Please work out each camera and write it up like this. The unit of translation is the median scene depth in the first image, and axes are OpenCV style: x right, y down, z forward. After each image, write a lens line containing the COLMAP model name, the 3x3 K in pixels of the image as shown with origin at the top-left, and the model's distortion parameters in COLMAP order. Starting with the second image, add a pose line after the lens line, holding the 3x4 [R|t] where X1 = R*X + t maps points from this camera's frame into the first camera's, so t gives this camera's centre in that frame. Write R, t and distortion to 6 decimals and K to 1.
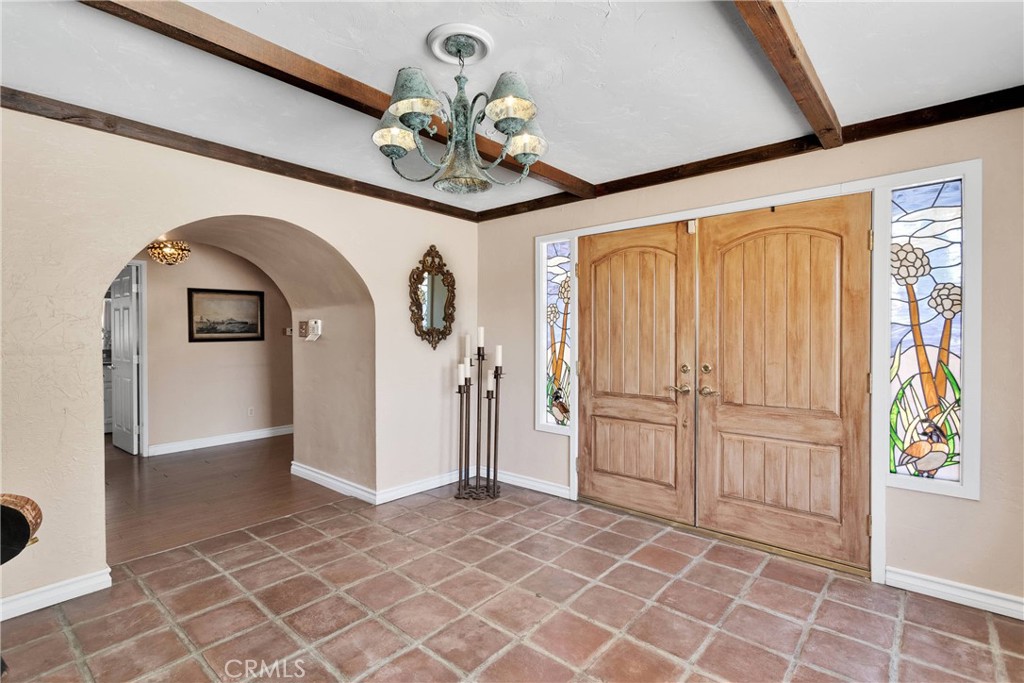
lens RADIAL K [[481.5, 0, 512.0], [0, 481.5, 341.5], [0, 0, 1]] dist [-0.003145, -0.000316]
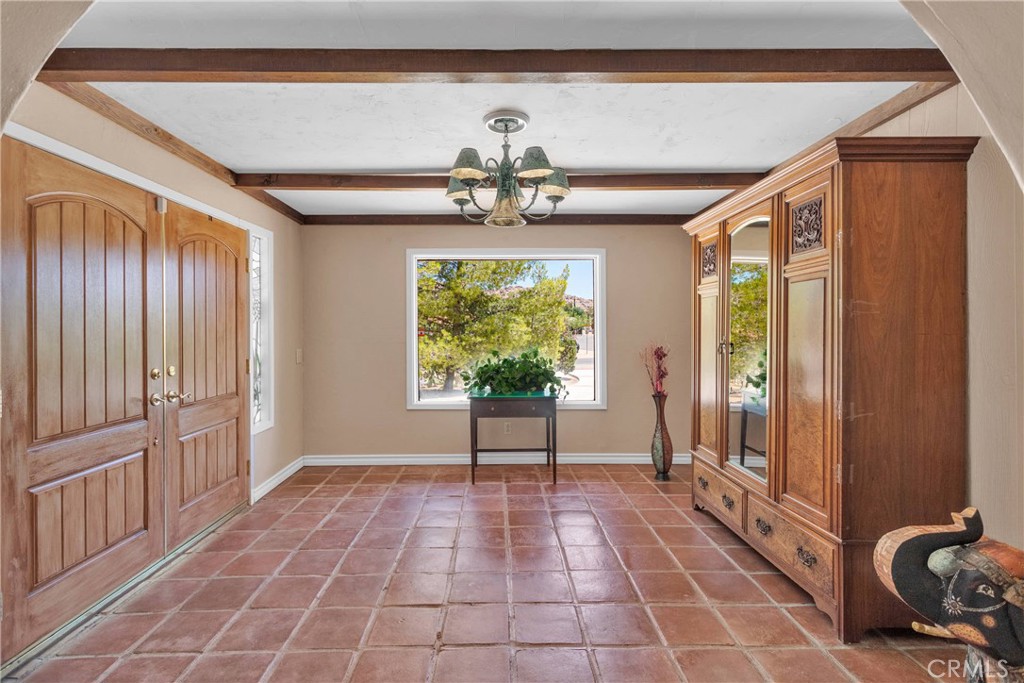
lens RADIAL K [[496.6, 0, 507.8], [0, 496.6, 324.8], [0, 0, 1]] dist [0.002209, 0.000376]
pose [[-0.674764, 0.004273, 0.738021, -0.846135], [0.007078, 0.999975, 0.000682, -0.030758], [-0.737999, 0.005684, -0.674777, 1.414093]]
